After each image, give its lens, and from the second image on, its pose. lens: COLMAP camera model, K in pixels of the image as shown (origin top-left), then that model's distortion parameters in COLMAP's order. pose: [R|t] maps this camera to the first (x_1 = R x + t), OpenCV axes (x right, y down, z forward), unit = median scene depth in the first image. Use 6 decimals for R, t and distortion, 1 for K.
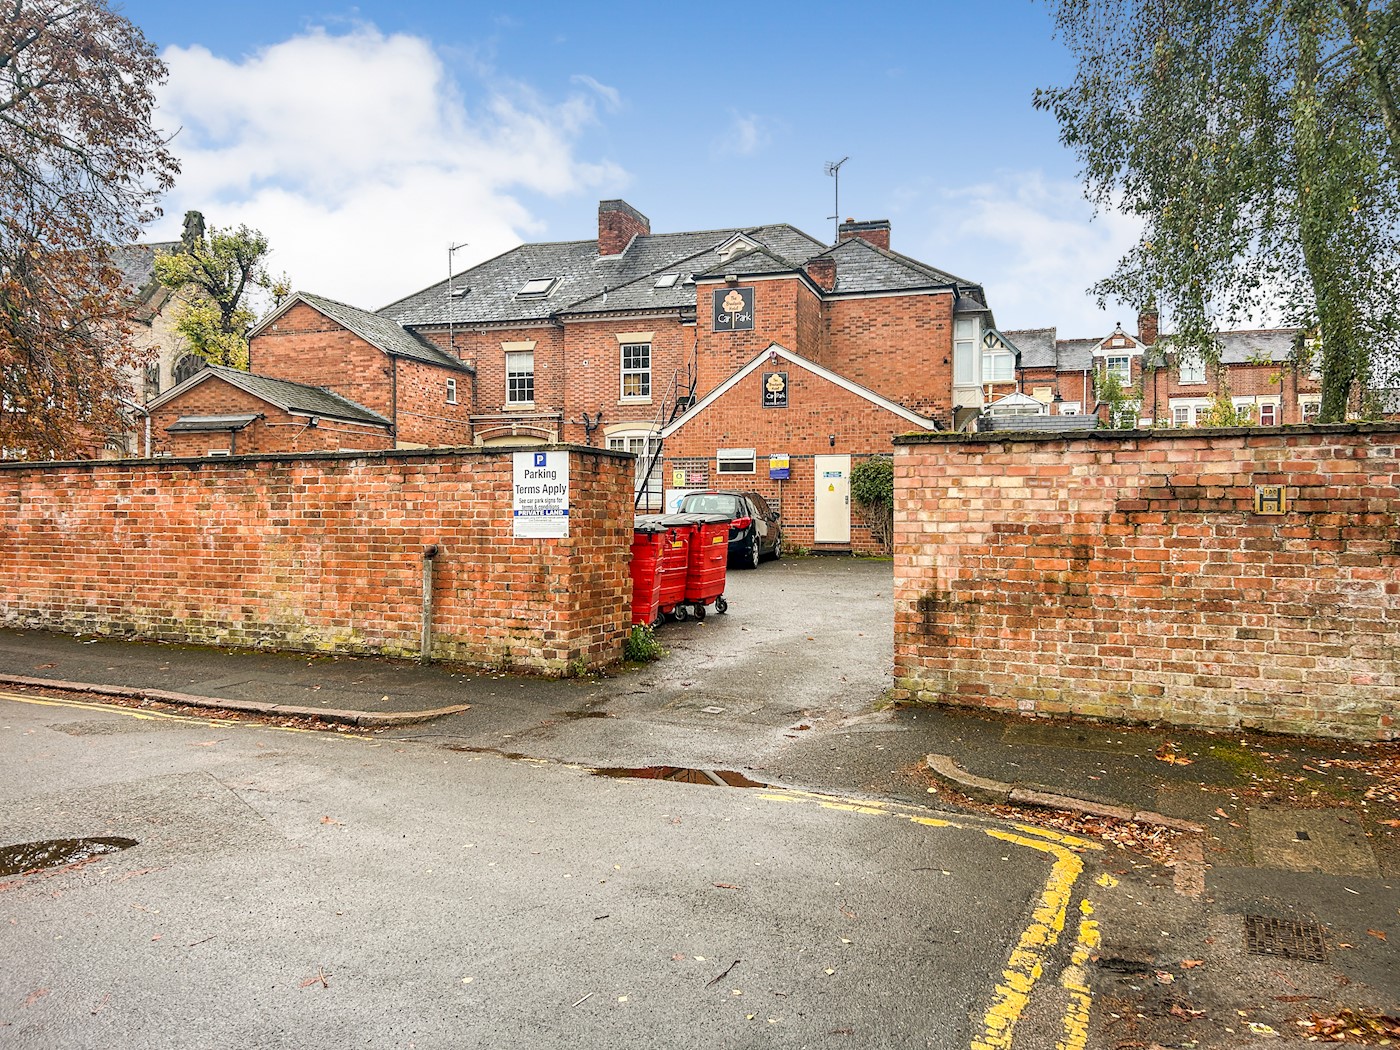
lens RADIAL K [[1044.0, 0, 707.8], [0, 1044.0, 523.4], [0, 0, 1]] dist [0.059858, -0.064679]
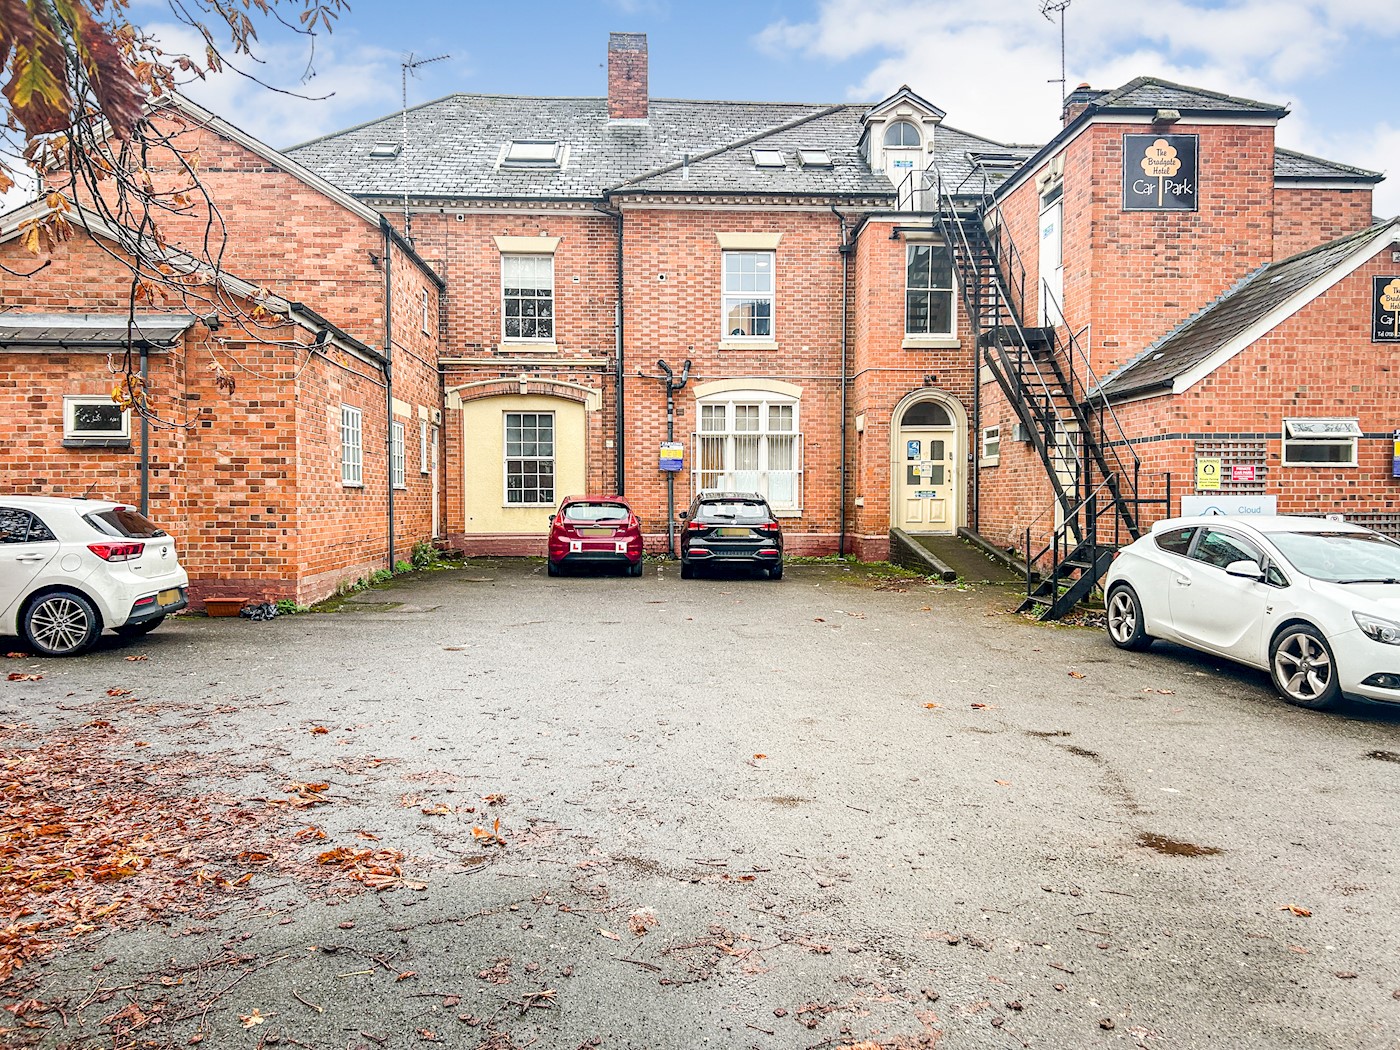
lens RADIAL K [[1044.0, 0, 687.3], [0, 1044.0, 512.9], [0, 0, 1]] dist [0.059858, -0.064679]
pose [[0.937065, -0.006268, 0.349098, -0.412454], [0.005067, 0.999978, 0.004353, -0.025390], [-0.349118, -0.002310, 0.937076, 0.554896]]
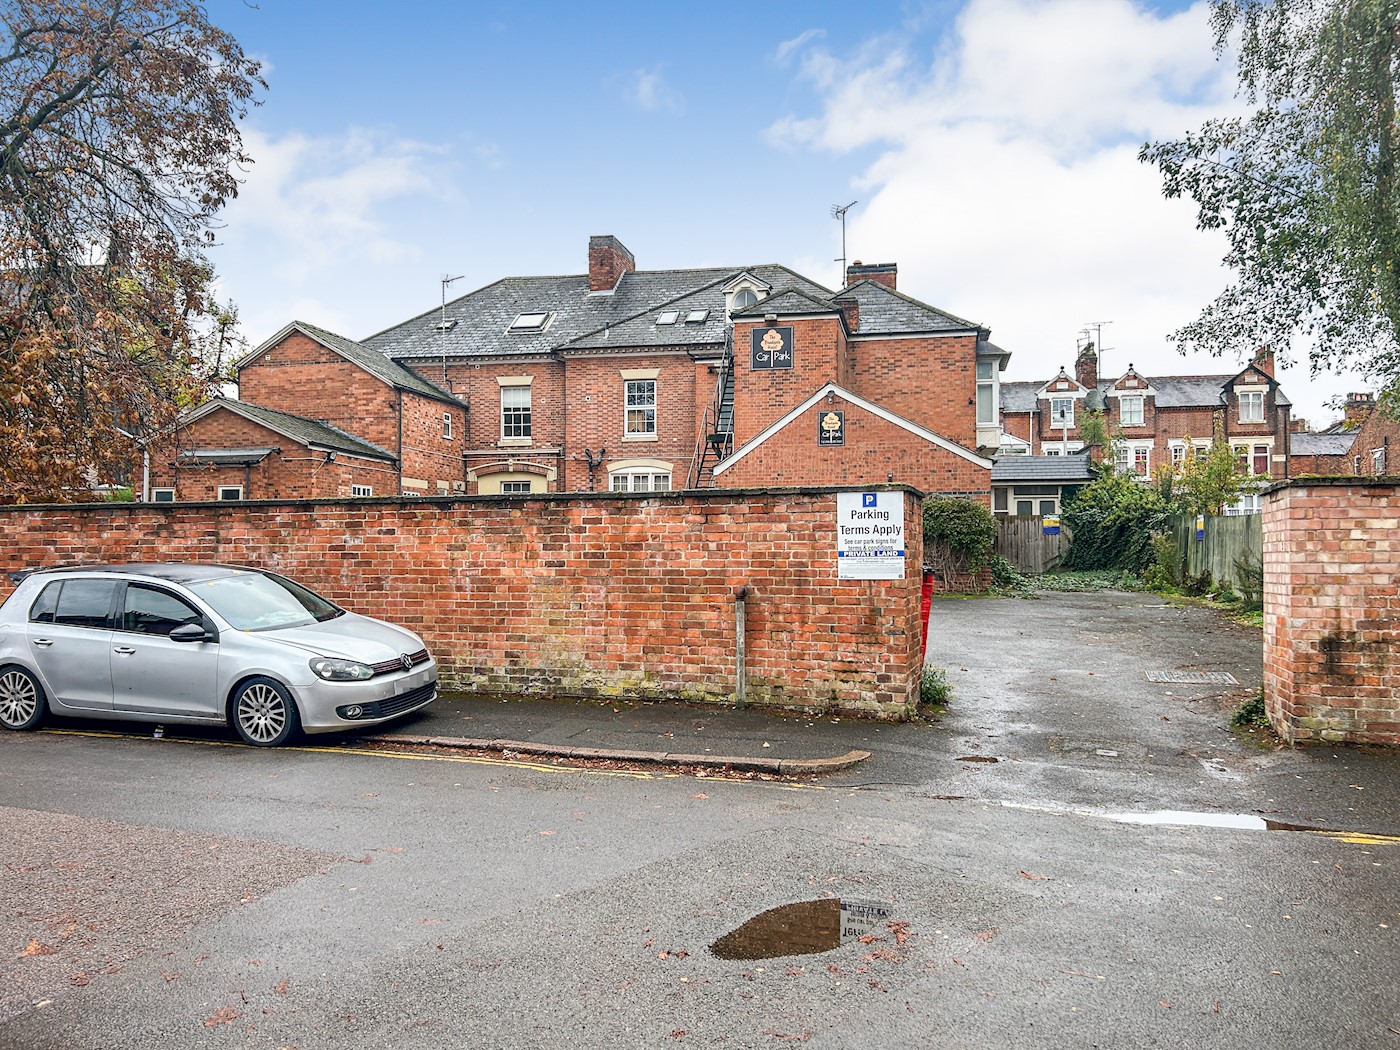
lens RADIAL K [[1044.0, 0, 700.6], [0, 1044.0, 538.3], [0, 0, 1]] dist [0.059858, -0.064679]
pose [[0.994778, -0.000378, 0.102065, -0.146064], [0.002452, 0.999793, -0.020195, -0.001831], [-0.102037, 0.020340, 0.994573, 0.011496]]
